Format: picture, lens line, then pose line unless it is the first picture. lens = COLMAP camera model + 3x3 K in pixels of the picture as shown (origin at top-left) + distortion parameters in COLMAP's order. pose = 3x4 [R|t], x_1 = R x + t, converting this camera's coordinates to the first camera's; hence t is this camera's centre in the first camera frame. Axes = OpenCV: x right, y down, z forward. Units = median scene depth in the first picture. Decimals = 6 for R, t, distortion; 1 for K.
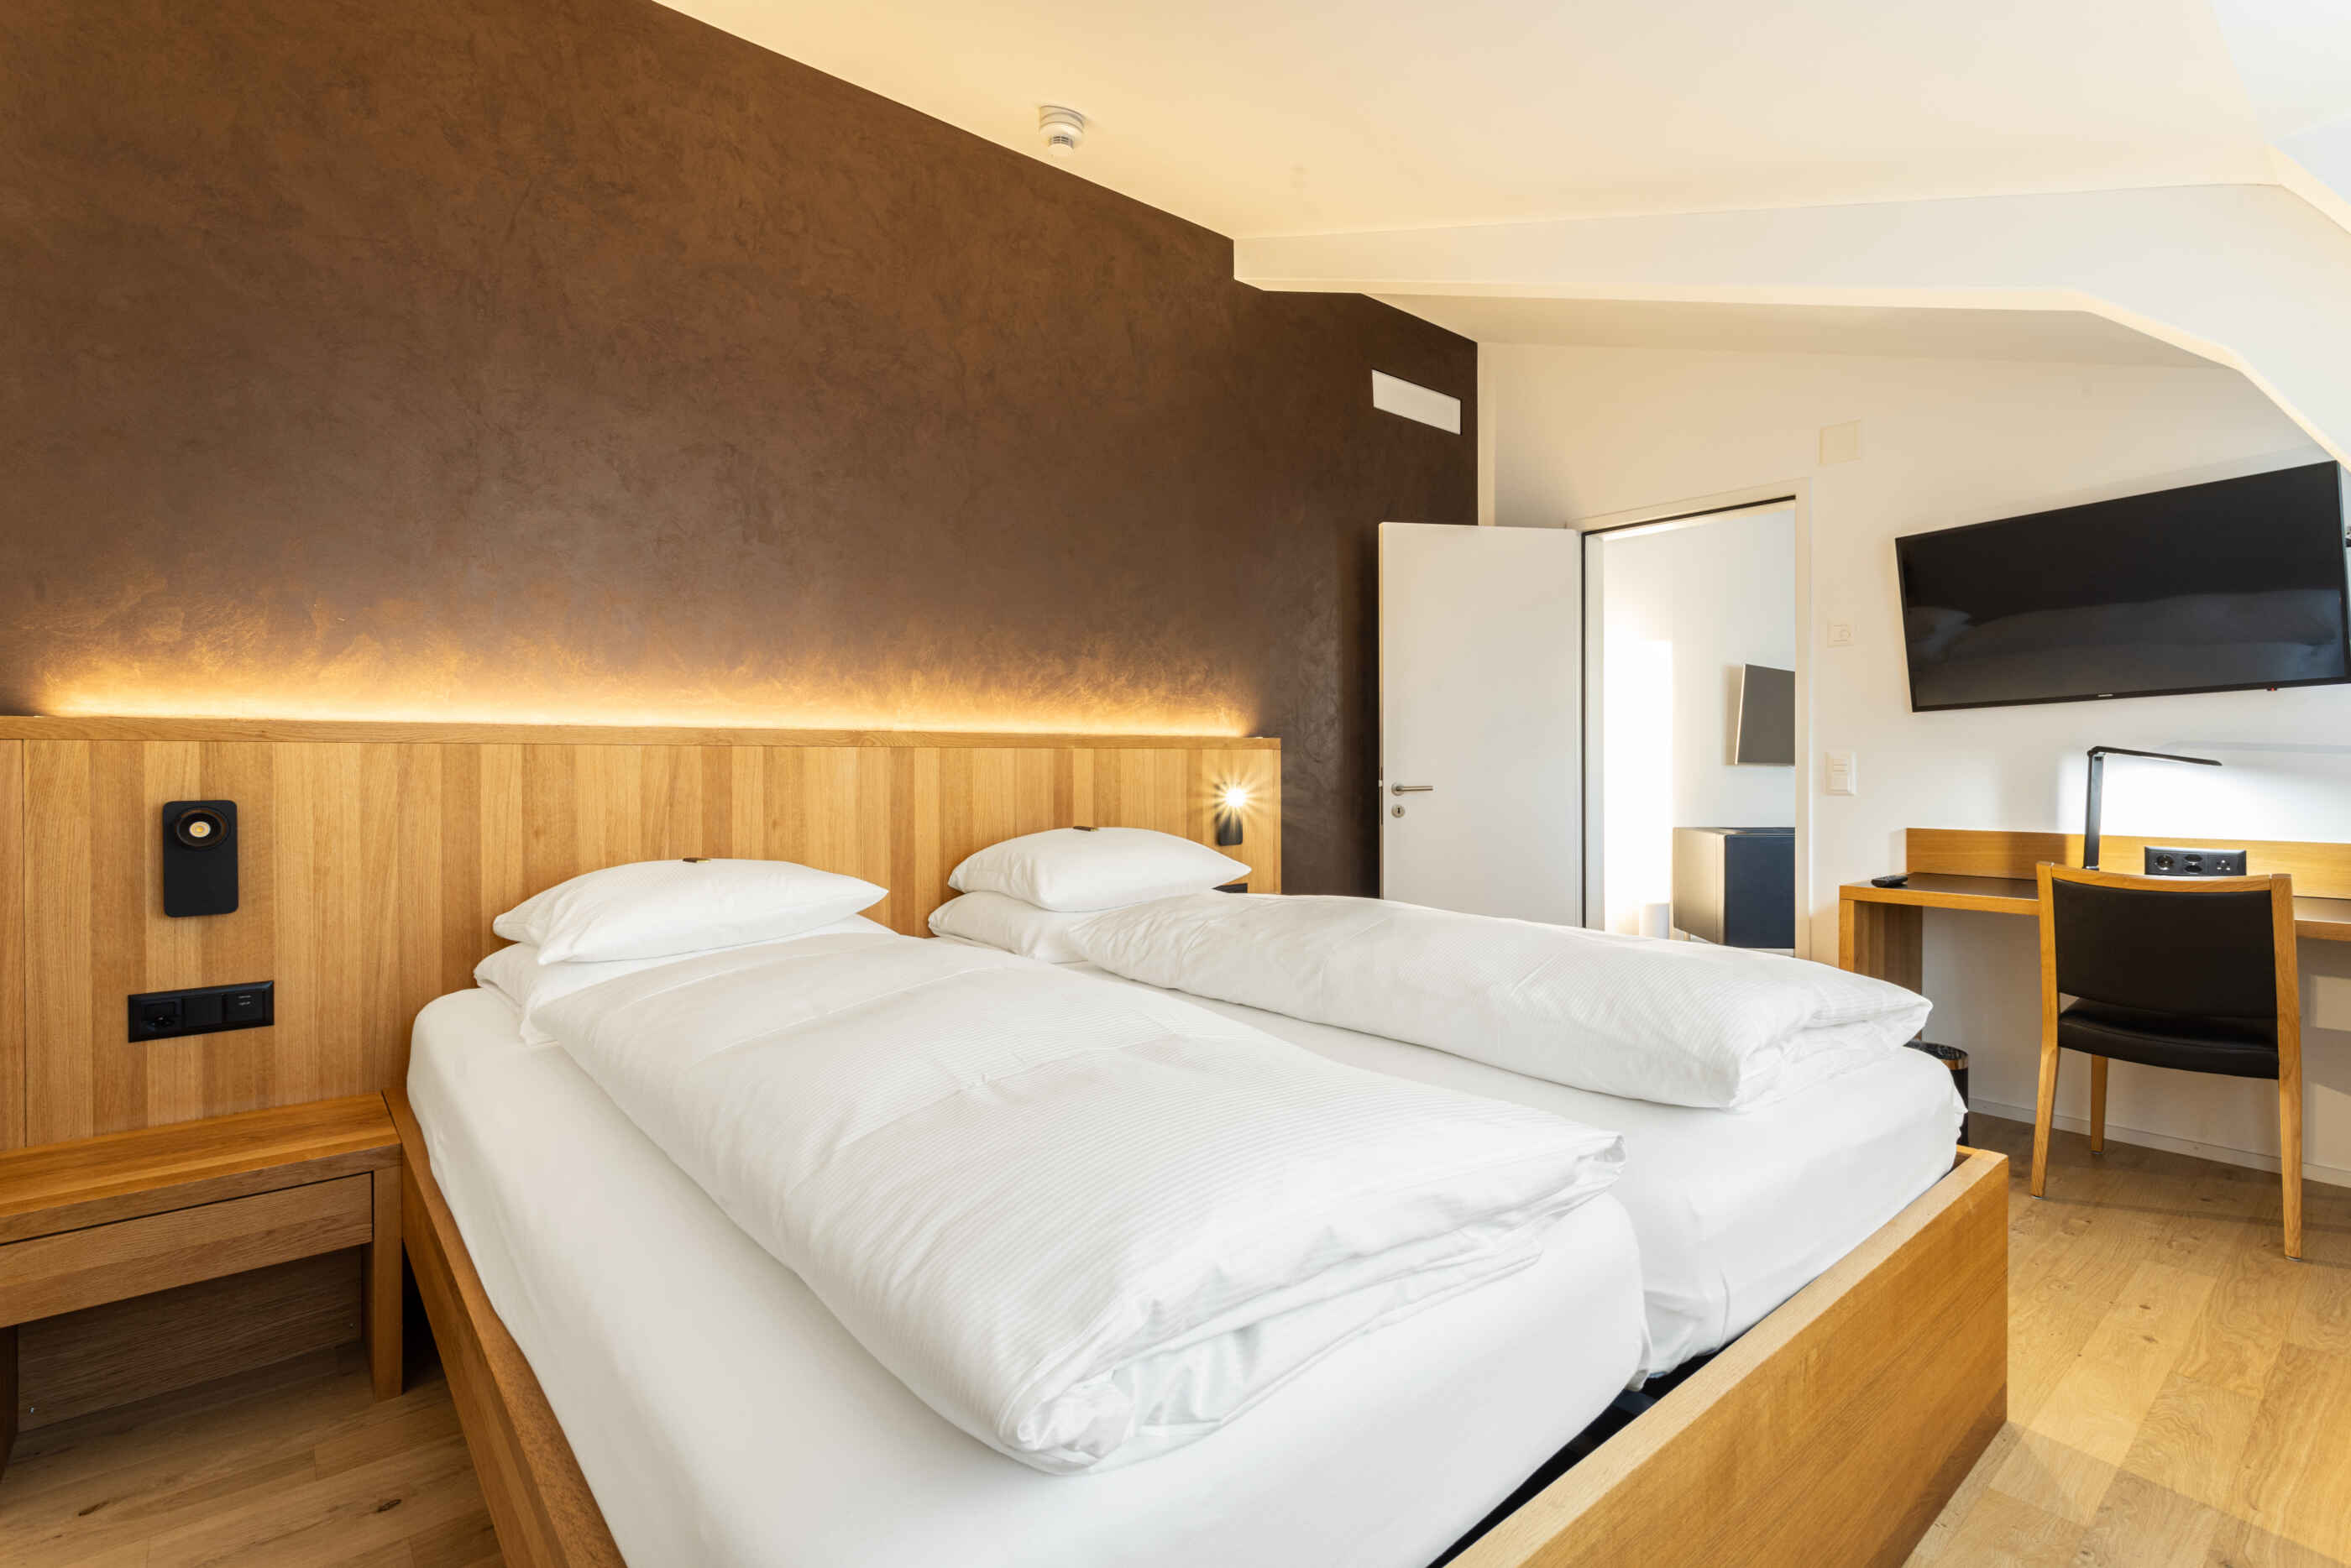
lens RADIAL K [[1101.1, 0, 1193.1], [0, 1101.1, 778.0], [0, 0, 1]] dist [-0.001803, -0.000262]
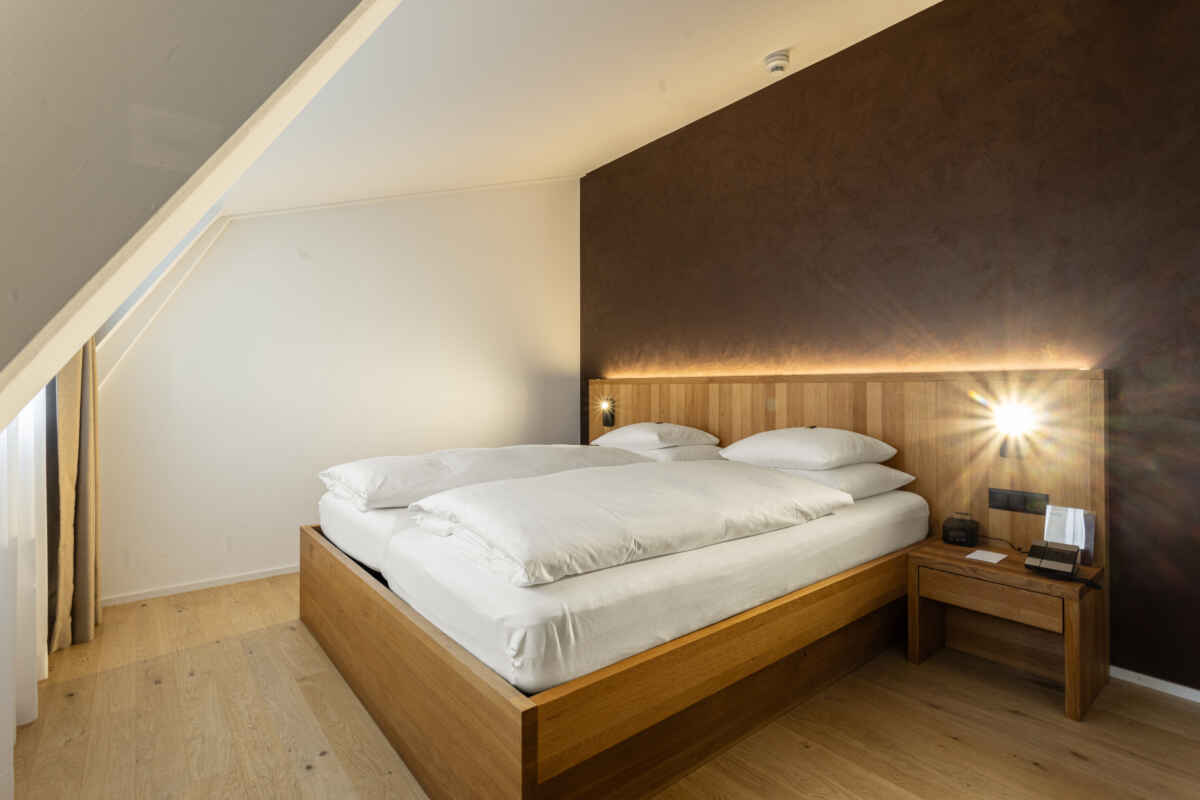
lens RADIAL K [[562.1, 0, 609.0], [0, 562.1, 396.9], [0, 0, 1]] dist [-0.001803, -0.000262]
pose [[-0.014207, 0.014572, -0.999793, 0.838151], [-0.016432, 0.999755, 0.014805, -0.011762], [0.999764, 0.016639, -0.013964, 0.701181]]
